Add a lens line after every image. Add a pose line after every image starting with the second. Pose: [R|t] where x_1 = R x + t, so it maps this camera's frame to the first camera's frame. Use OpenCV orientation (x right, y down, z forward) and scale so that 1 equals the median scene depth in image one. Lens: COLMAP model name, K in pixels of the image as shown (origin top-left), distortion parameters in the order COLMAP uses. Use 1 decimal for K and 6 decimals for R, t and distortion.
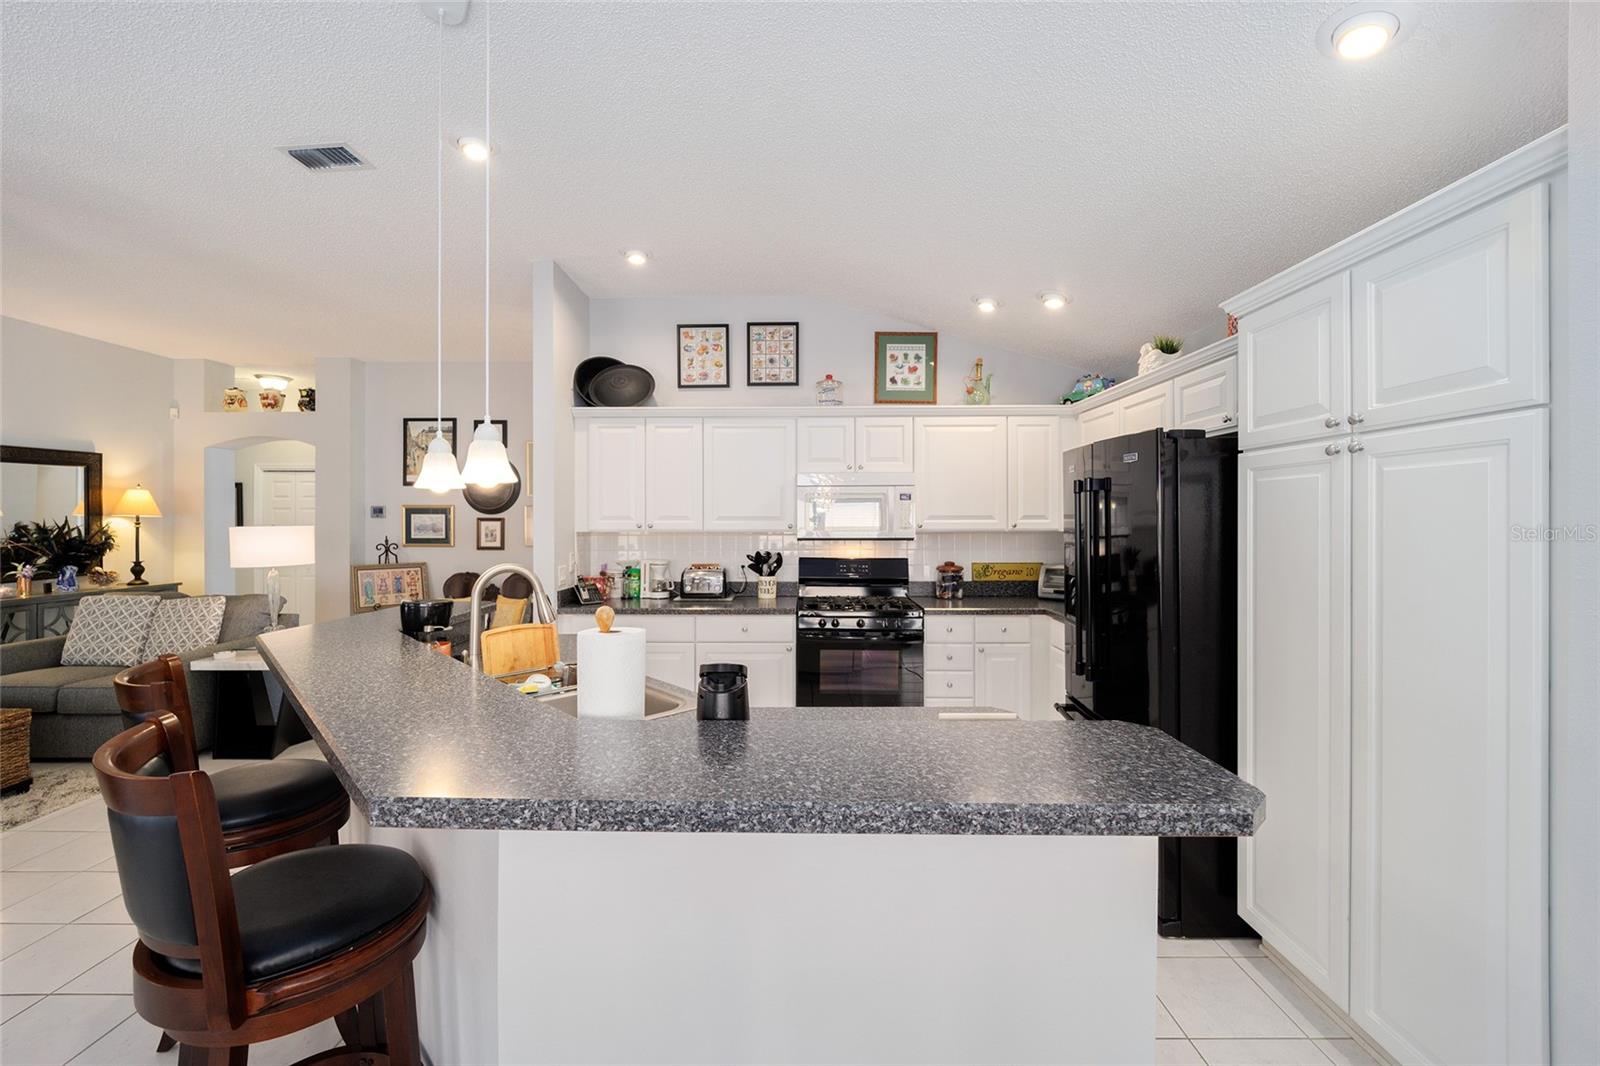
lens RADIAL K [[651.1, 0, 797.0], [0, 651.1, 522.8], [0, 0, 1]] dist [-0.010887, -0.000117]
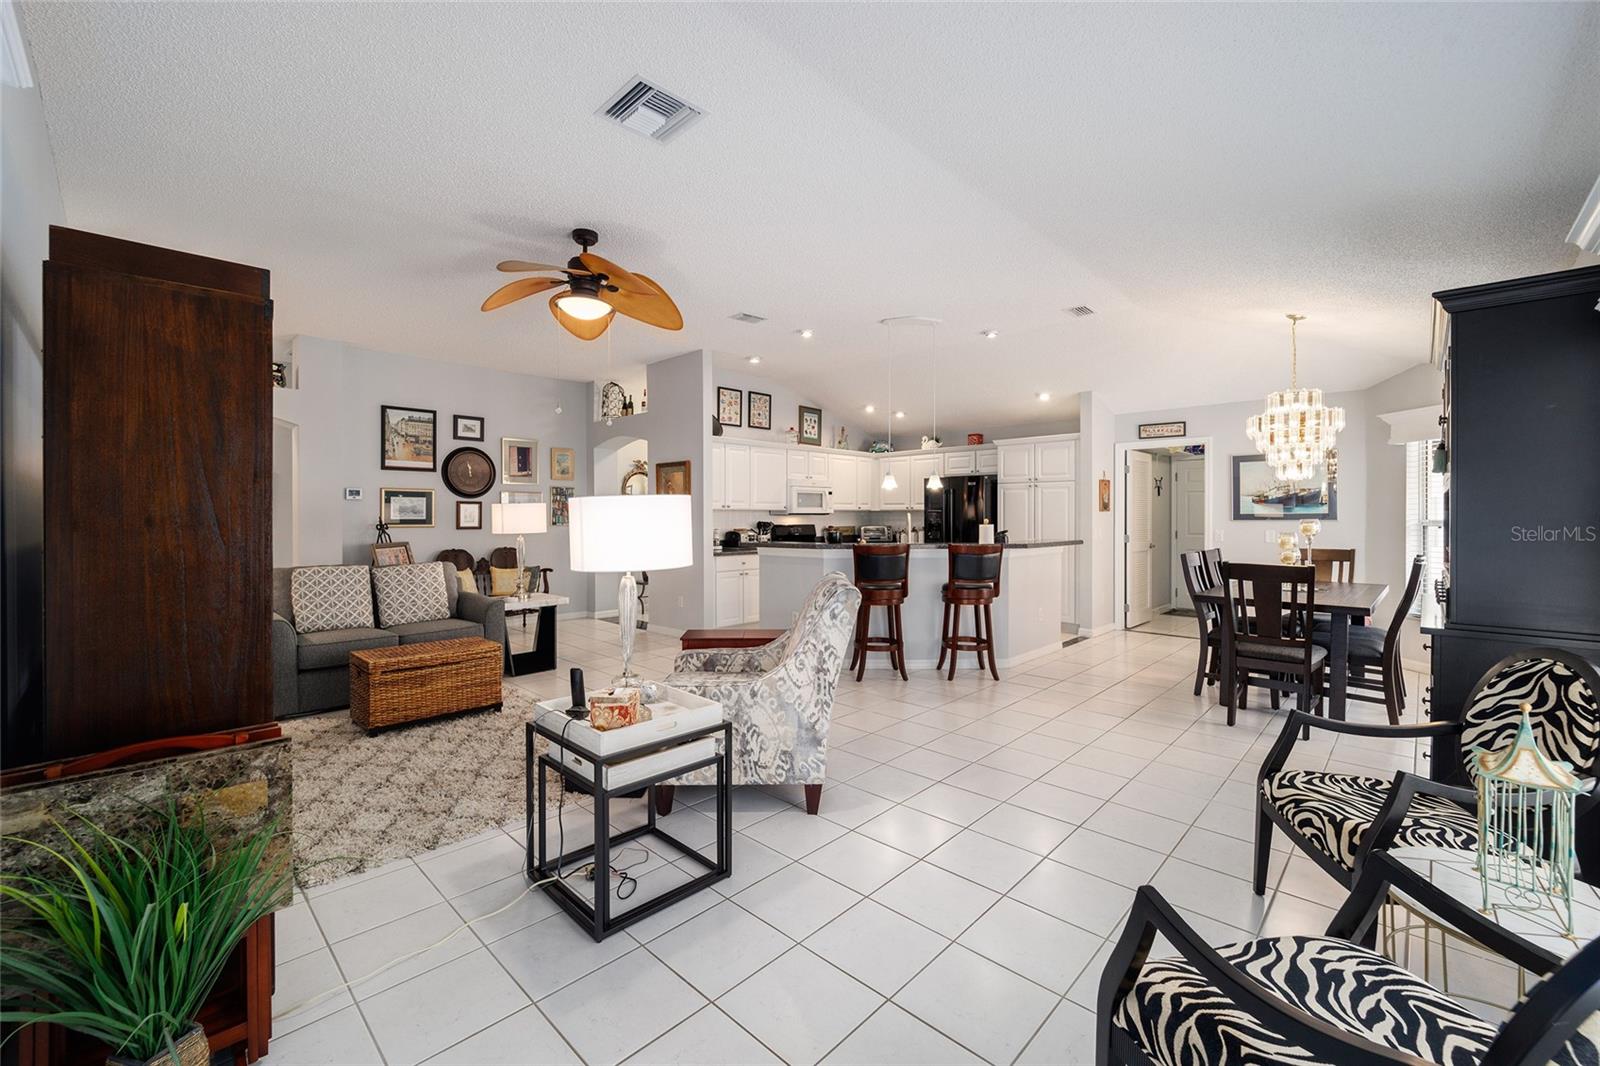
lens RADIAL K [[651.1, 0, 808.4], [0, 651.1, 526.5], [0, 0, 1]] dist [-0.010887, -0.000117]
pose [[0.676495, -0.013910, 0.736315, -1.265193], [0.005225, 0.999887, 0.014089, 0.033493], [-0.736428, -0.005684, 0.676492, -0.306998]]
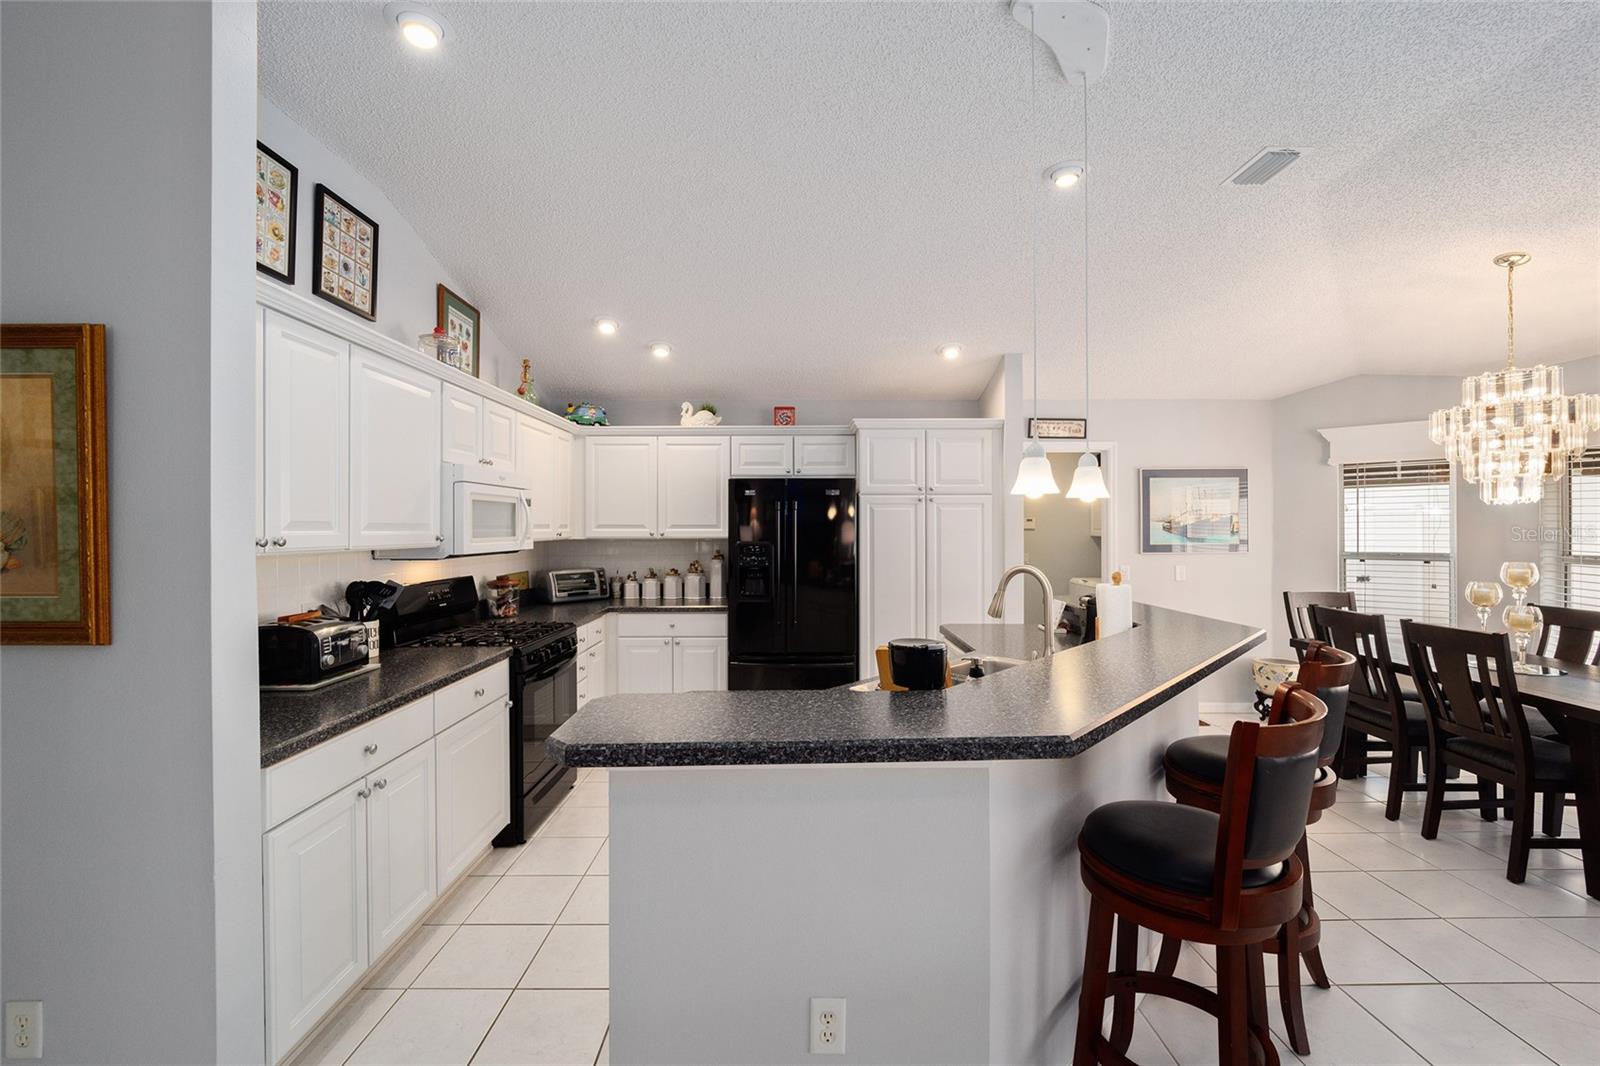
lens RADIAL K [[651.1, 0, 807.2], [0, 651.1, 519.3], [0, 0, 1]] dist [-0.010887, -0.000117]
pose [[-0.025540, 0.014073, 0.999575, -0.649636], [0.007185, 0.999878, -0.013894, -0.001928], [-0.999648, 0.006827, -0.025638, 0.587084]]
